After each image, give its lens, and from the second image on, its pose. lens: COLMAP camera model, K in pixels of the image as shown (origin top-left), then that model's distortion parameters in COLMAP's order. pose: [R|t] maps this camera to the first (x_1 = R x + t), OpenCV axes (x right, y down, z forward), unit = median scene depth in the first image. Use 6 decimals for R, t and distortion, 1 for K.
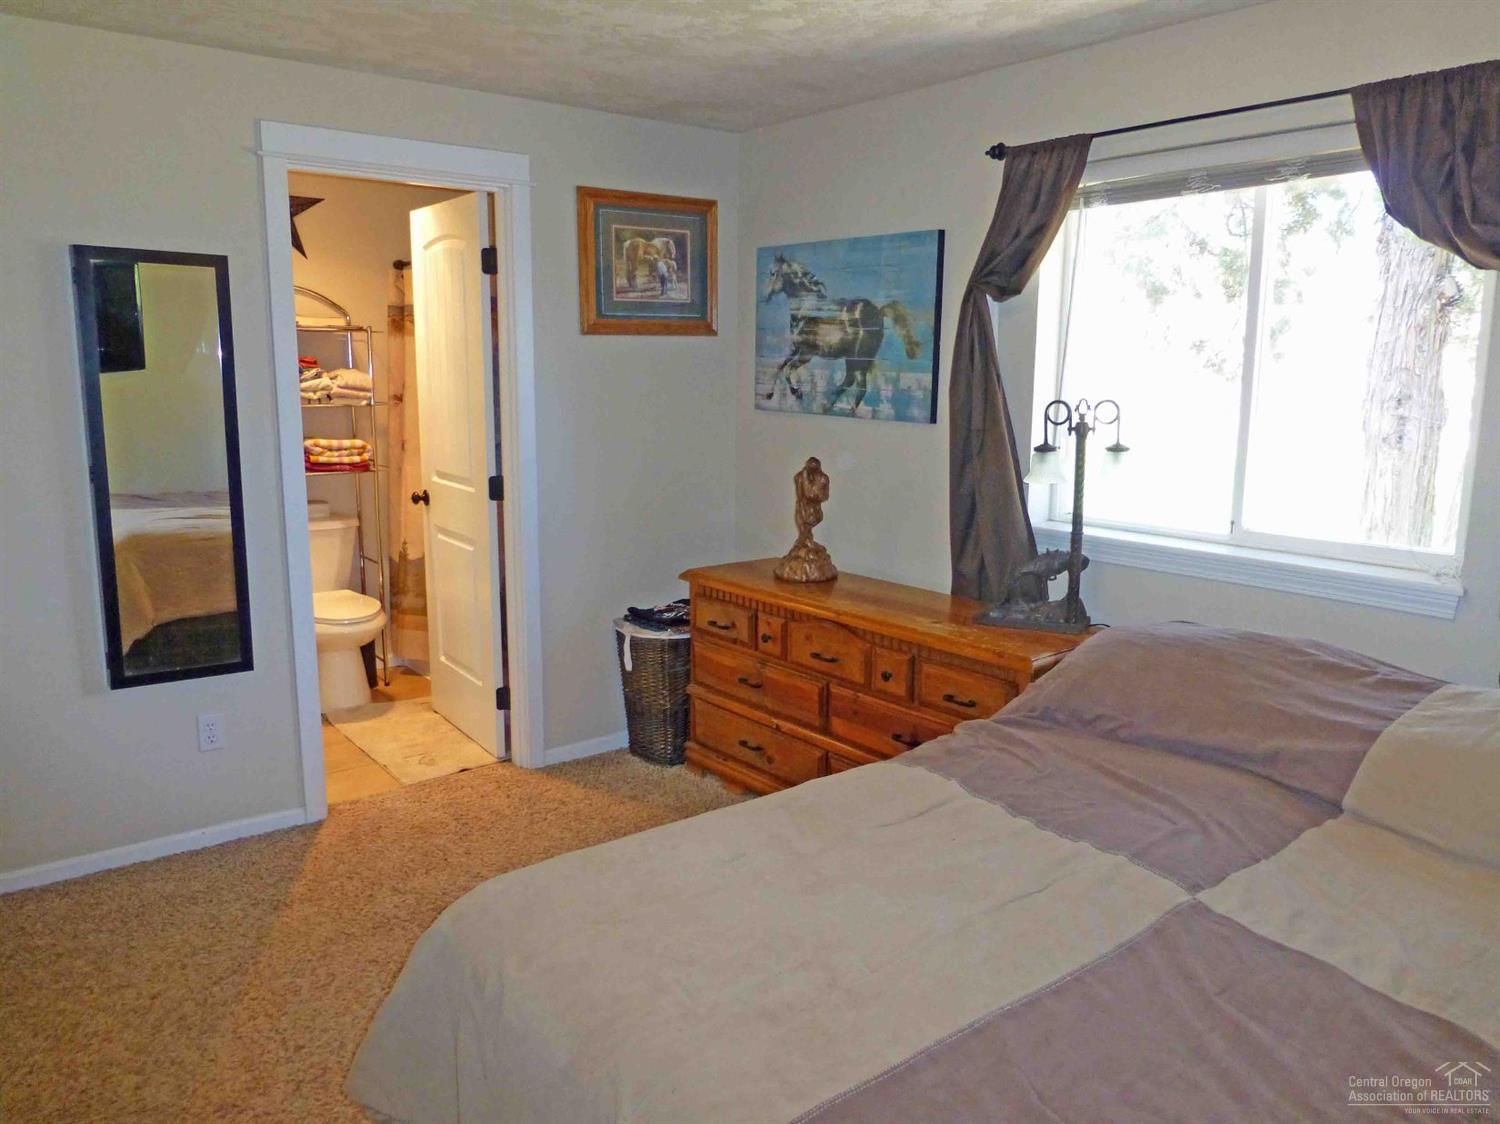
lens RADIAL K [[1129.2, 0, 750.0], [0, 1129.2, 562.0], [0, 0, 1]] dist [0.005912, -0.001697]
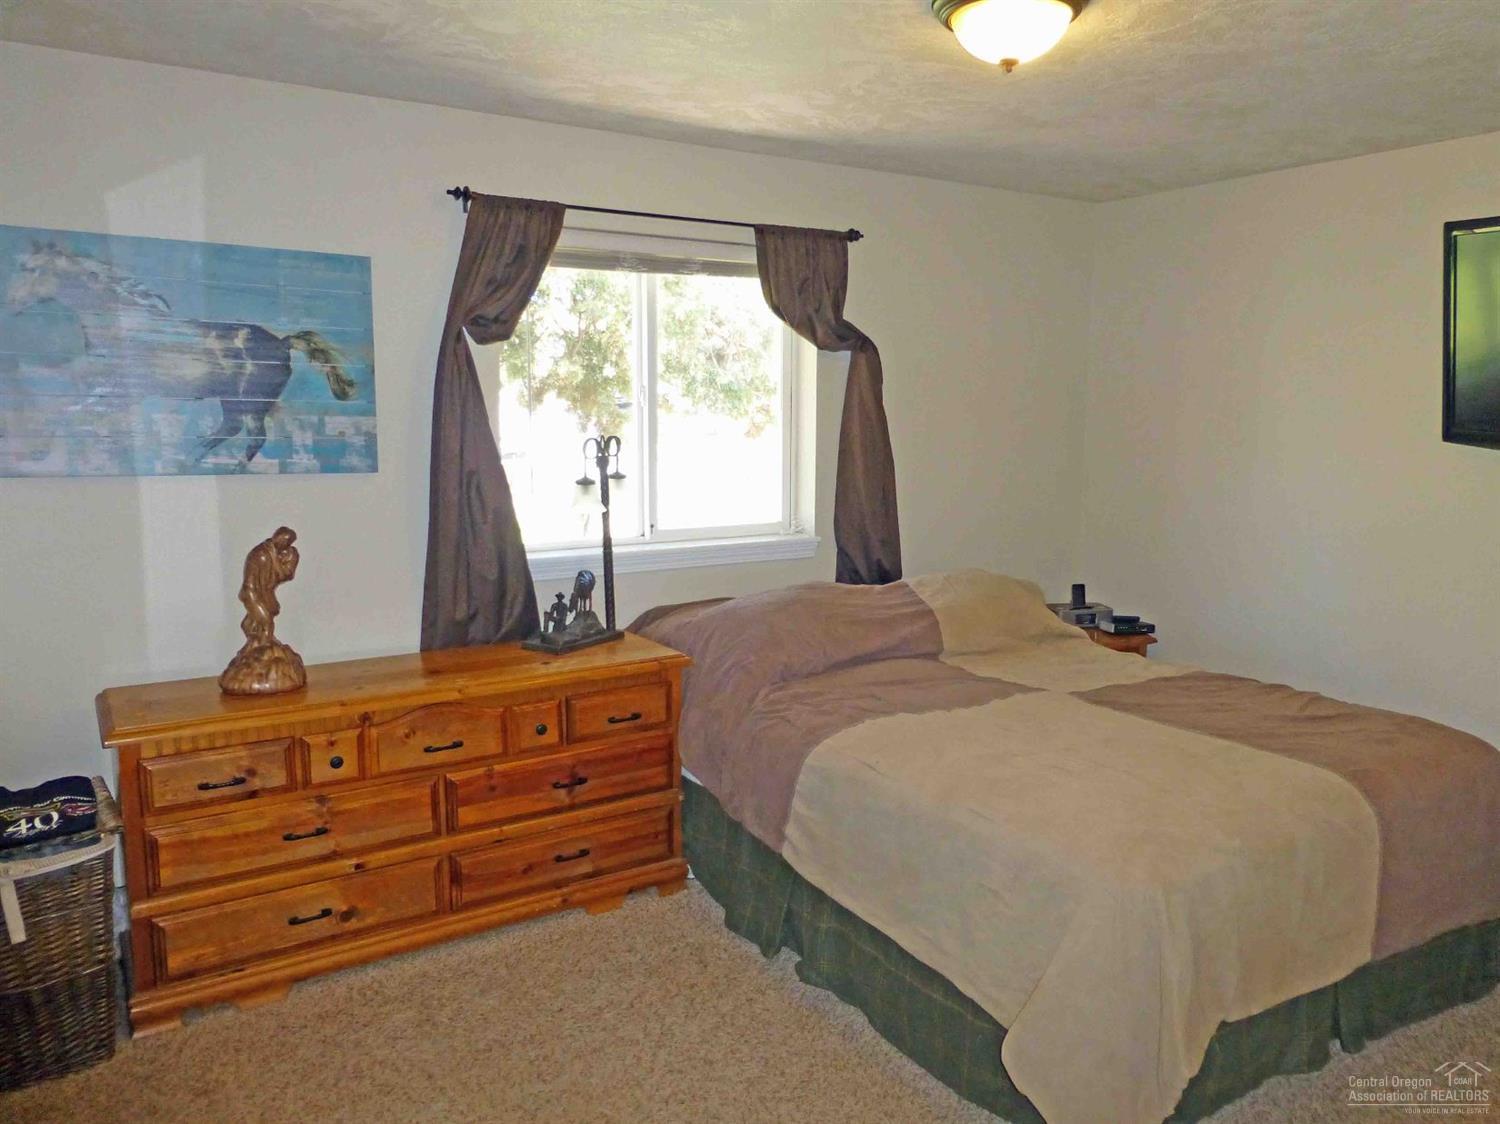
lens RADIAL K [[1129.2, 0, 750.0], [0, 1129.2, 562.0], [0, 0, 1]] dist [0.005912, -0.001697]
pose [[0.086224, -0.151053, 0.984758, -0.684917], [0.167430, 0.976578, 0.135138, -0.120485], [-0.982106, 0.153226, 0.109496, 0.603140]]
